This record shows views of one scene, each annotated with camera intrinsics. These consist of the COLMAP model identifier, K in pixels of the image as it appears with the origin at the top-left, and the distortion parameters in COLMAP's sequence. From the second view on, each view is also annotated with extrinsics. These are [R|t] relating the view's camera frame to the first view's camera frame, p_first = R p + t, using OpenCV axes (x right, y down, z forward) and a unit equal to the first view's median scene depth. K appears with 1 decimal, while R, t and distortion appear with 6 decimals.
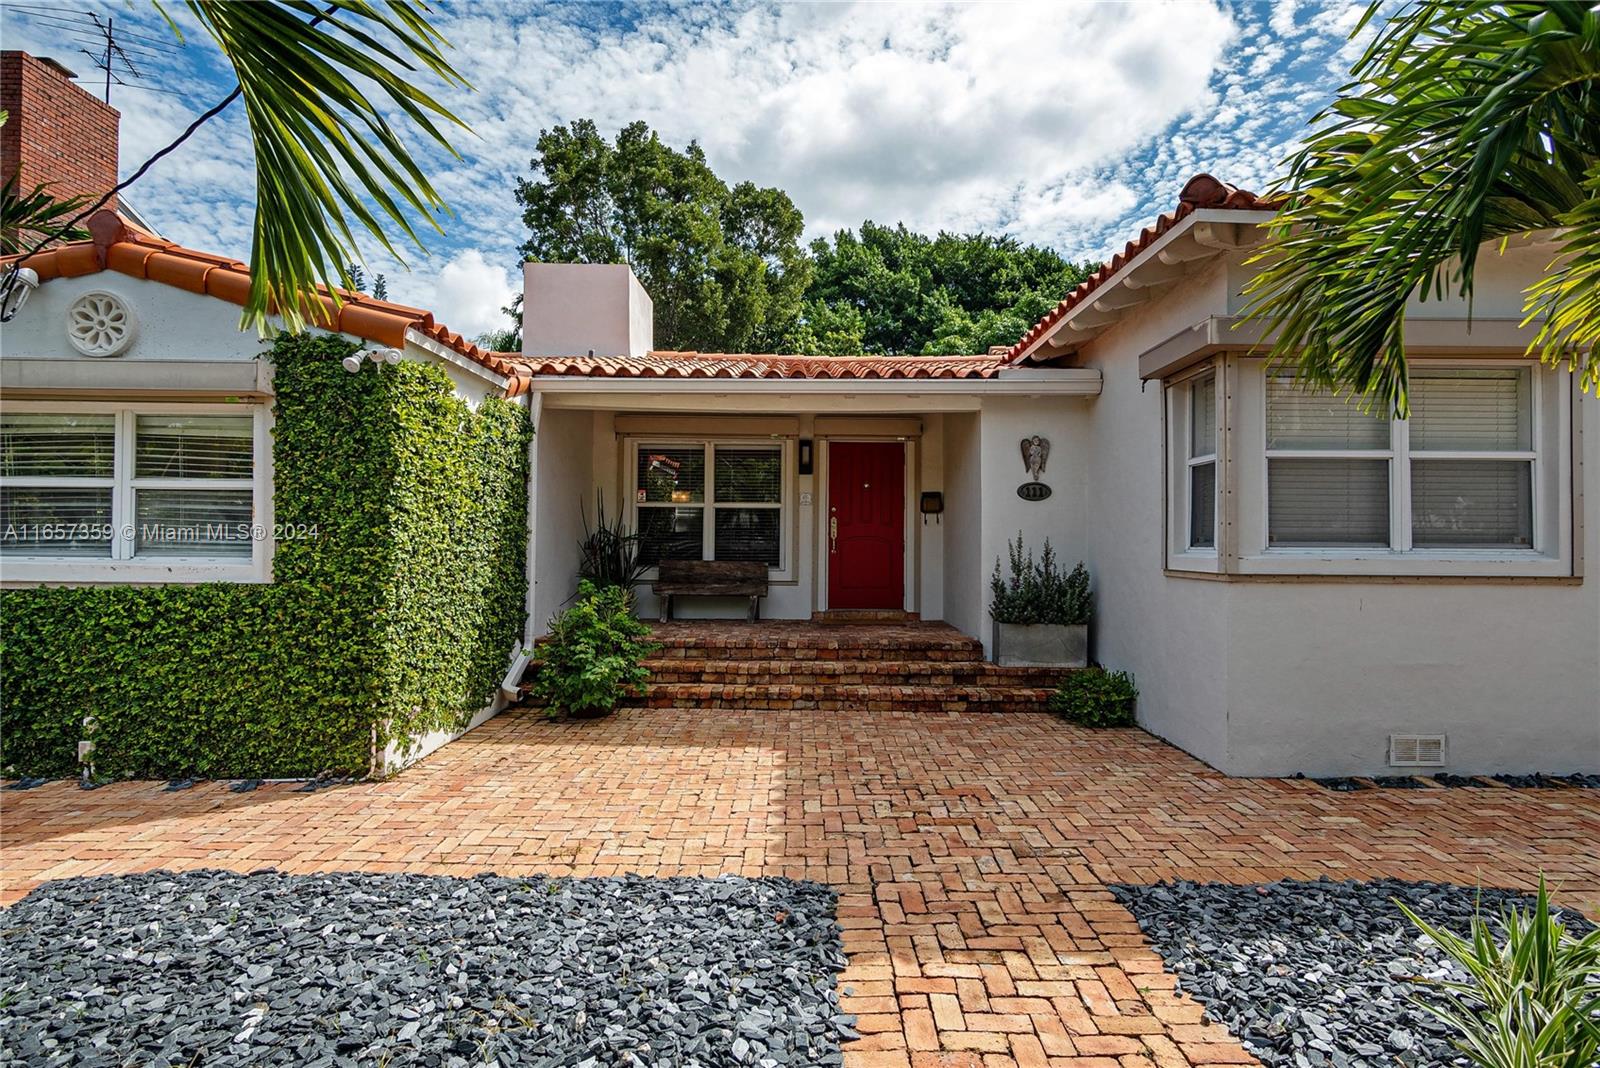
lens RADIAL K [[789.8, 0, 801.6], [0, 789.8, 536.1], [0, 0, 1]] dist [-0.014216, 0.000603]
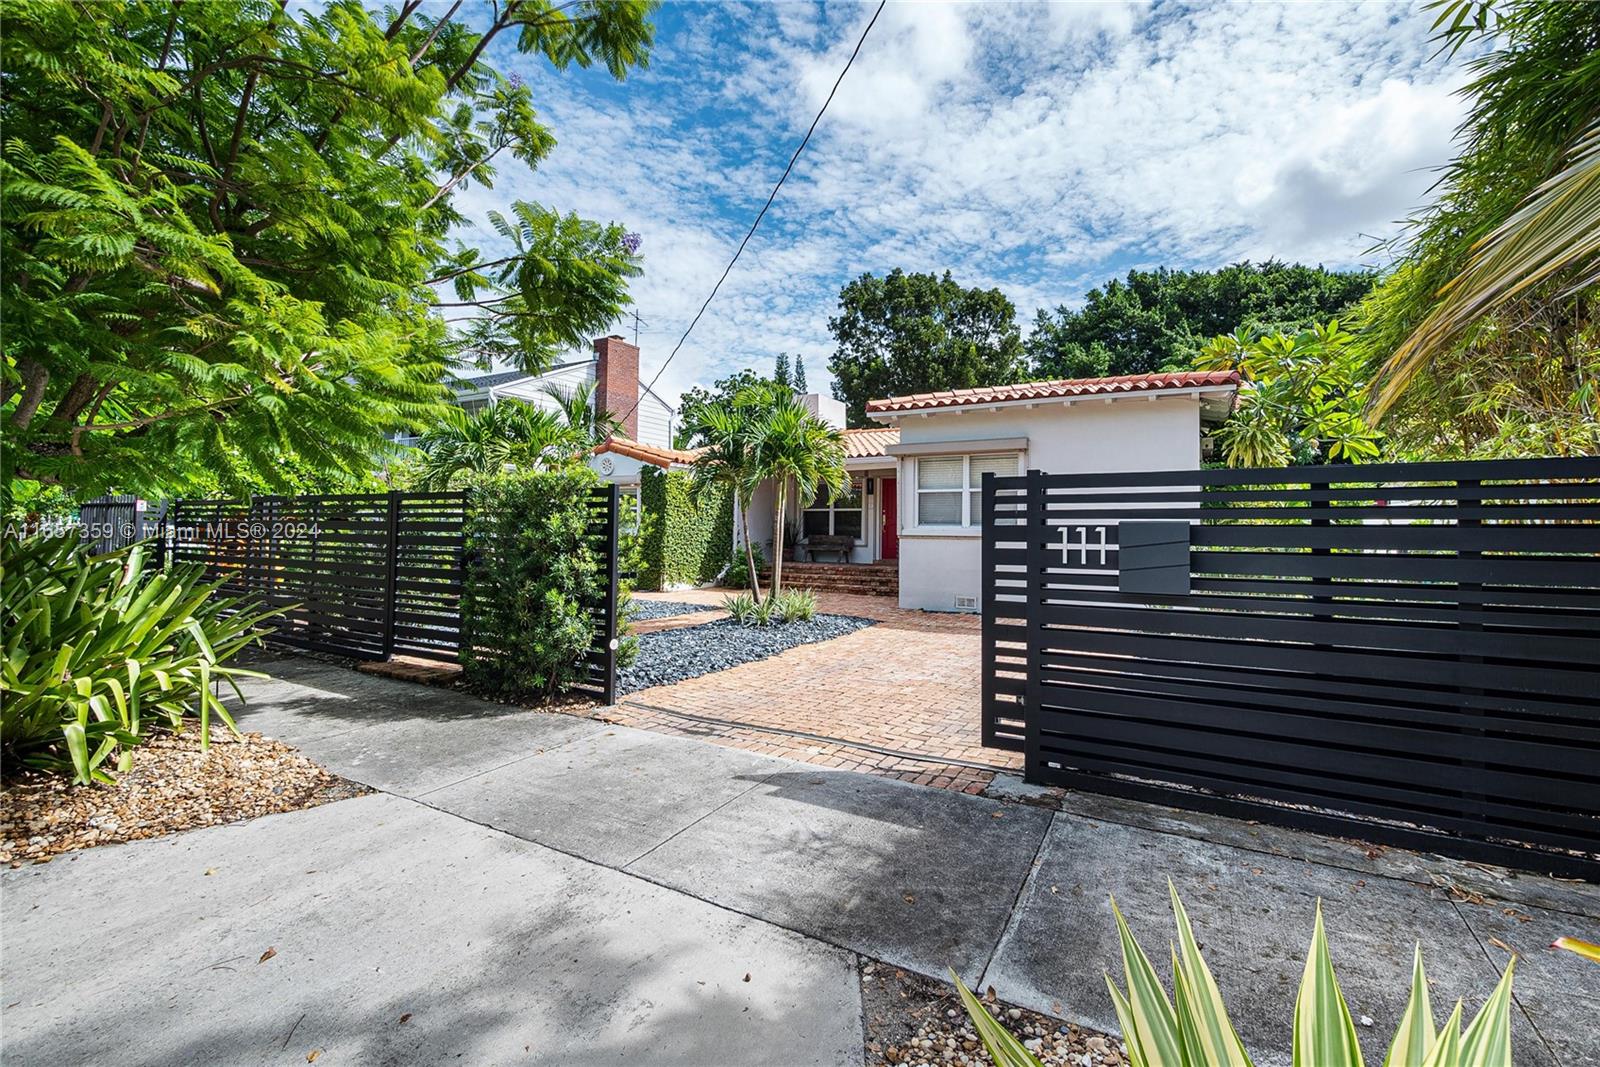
lens RADIAL K [[662.3, 0, 800.5], [0, 662.3, 529.7], [0, 0, 1]] dist [-0.001392, 0.000463]
pose [[0.862503, 0.000365, -0.506052, 0.729645], [-0.002231, 0.999993, -0.003080, 0.019617], [0.506047, 0.003786, 0.862498, -0.610400]]
